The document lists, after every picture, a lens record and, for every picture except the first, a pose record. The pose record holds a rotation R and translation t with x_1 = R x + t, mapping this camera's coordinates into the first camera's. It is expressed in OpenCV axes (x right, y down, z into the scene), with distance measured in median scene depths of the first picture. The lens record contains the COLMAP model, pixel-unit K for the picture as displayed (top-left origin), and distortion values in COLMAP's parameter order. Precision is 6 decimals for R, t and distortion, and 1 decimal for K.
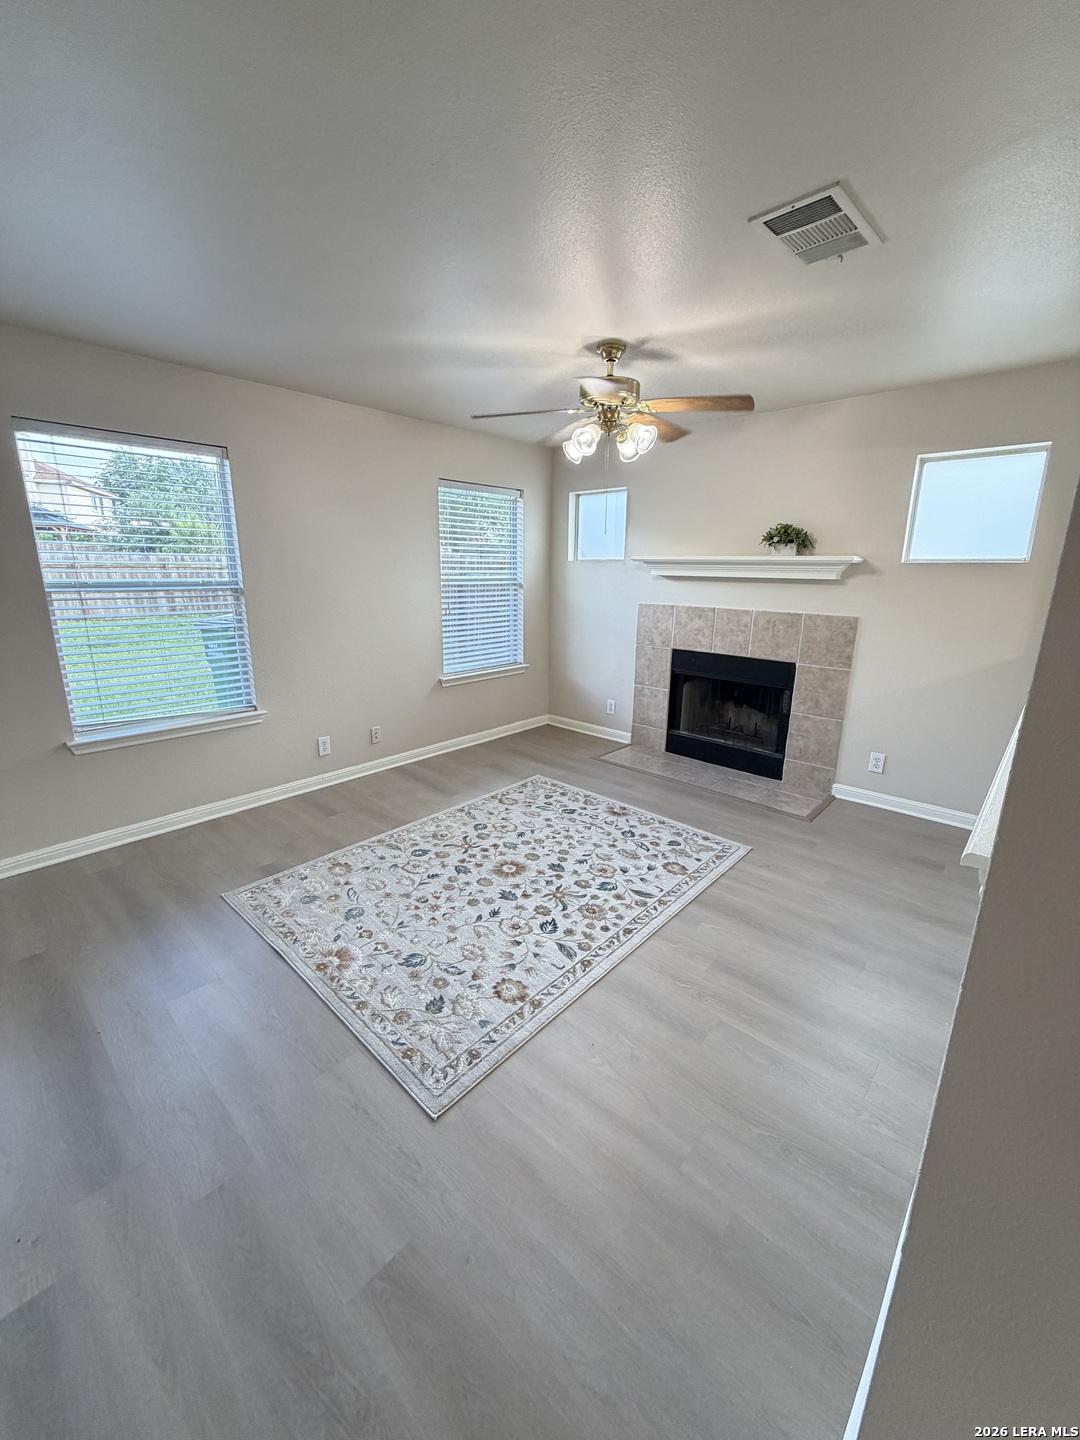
lens RADIAL K [[572.3, 0, 547.8], [0, 572.3, 697.3], [0, 0, 1]] dist [0.004463, -0.000207]
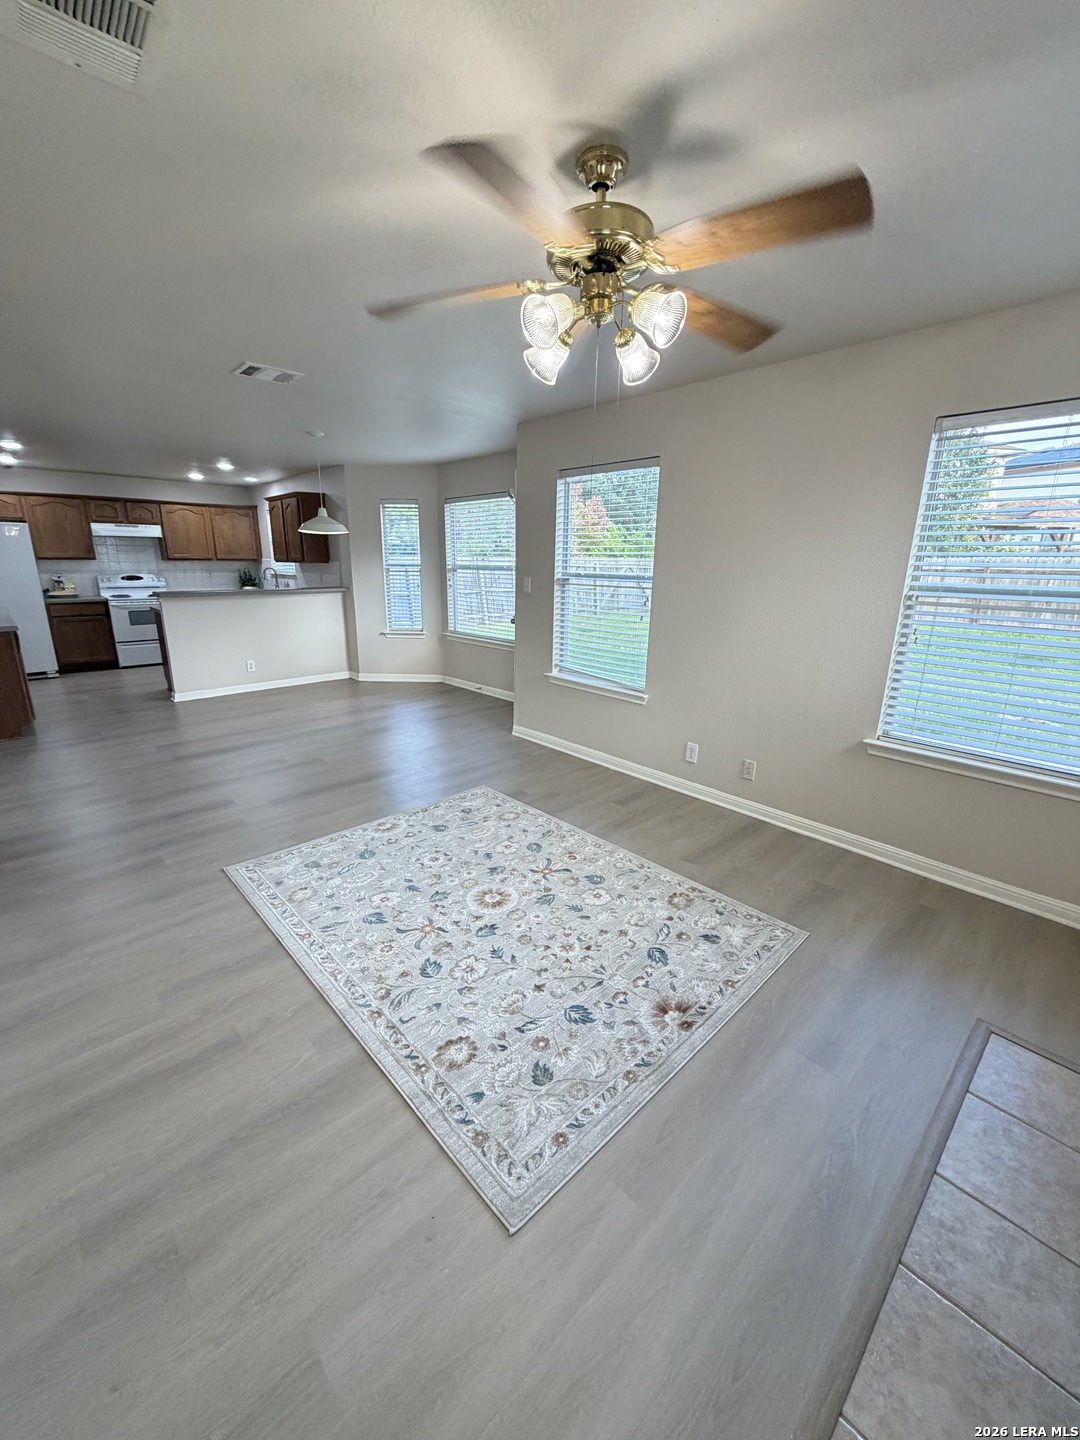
lens RADIAL K [[572.3, 0, 537.1], [0, 572.3, 707.8], [0, 0, 1]] dist [0.004463, -0.000207]
pose [[-0.071508, 0.242200, -0.967588, 0.633728], [-0.238947, 0.937664, 0.252369, -0.195671], [0.968396, 0.249249, -0.009178, 0.877246]]
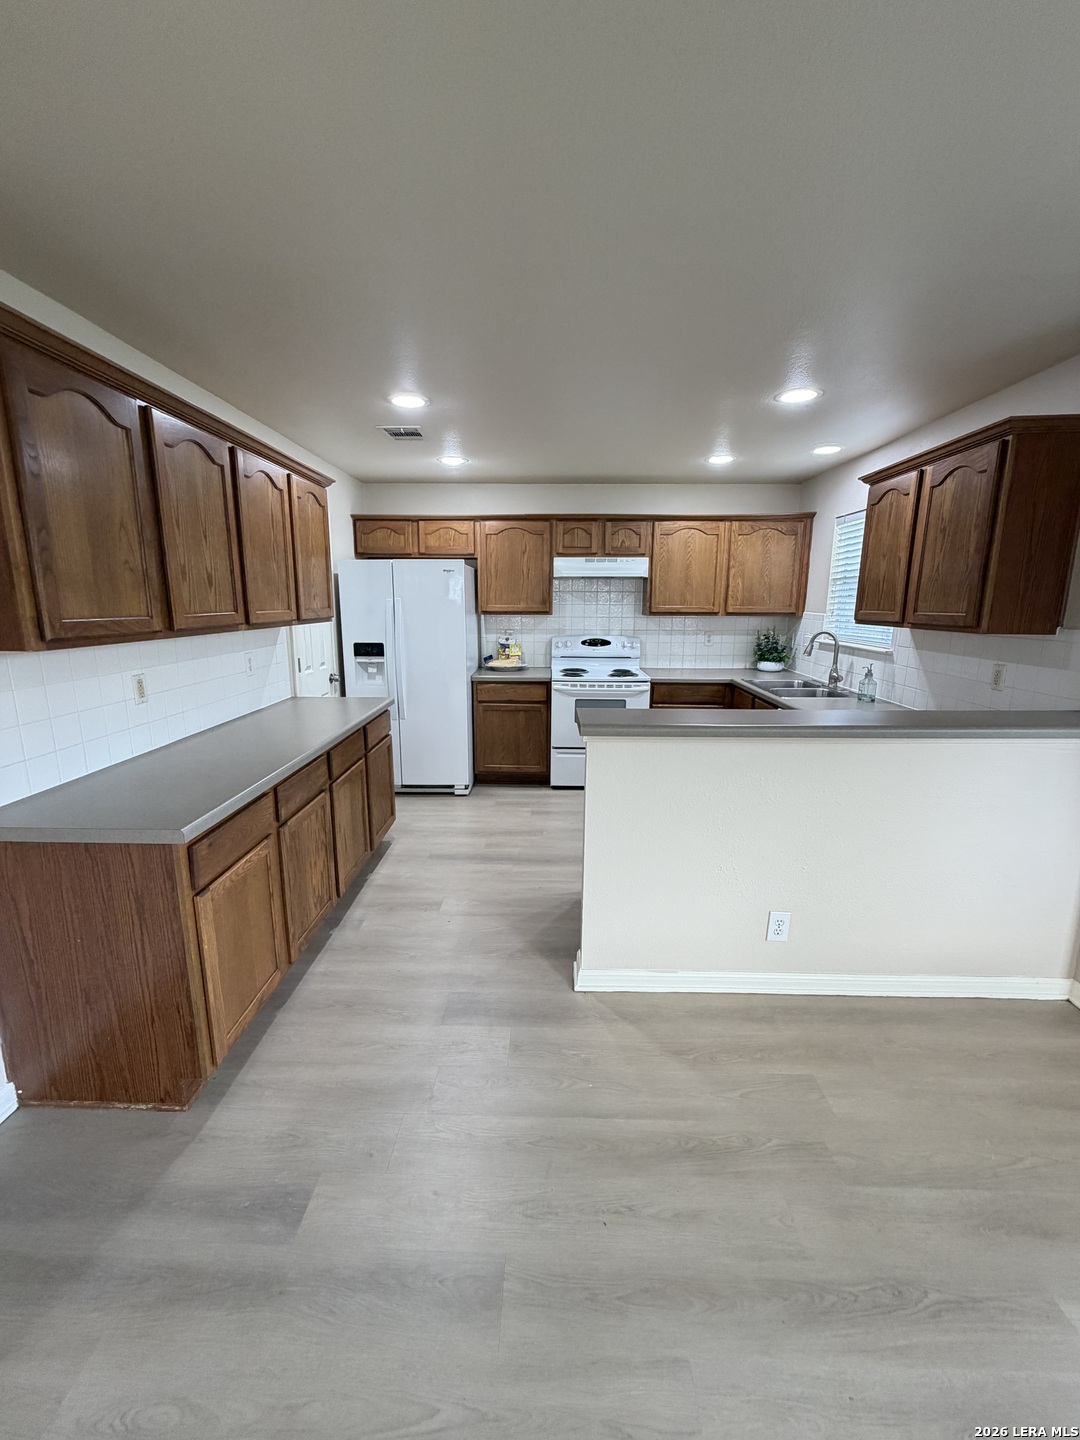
lens RADIAL K [[572.3, 0, 536.9], [0, 572.3, 714.8], [0, 0, 1]] dist [0.004463, -0.000207]
pose [[-0.755177, 0.116980, -0.644999, -0.586854], [-0.162382, 0.919899, 0.356957, -0.031748], [0.635091, 0.374302, -0.675691, 0.070274]]
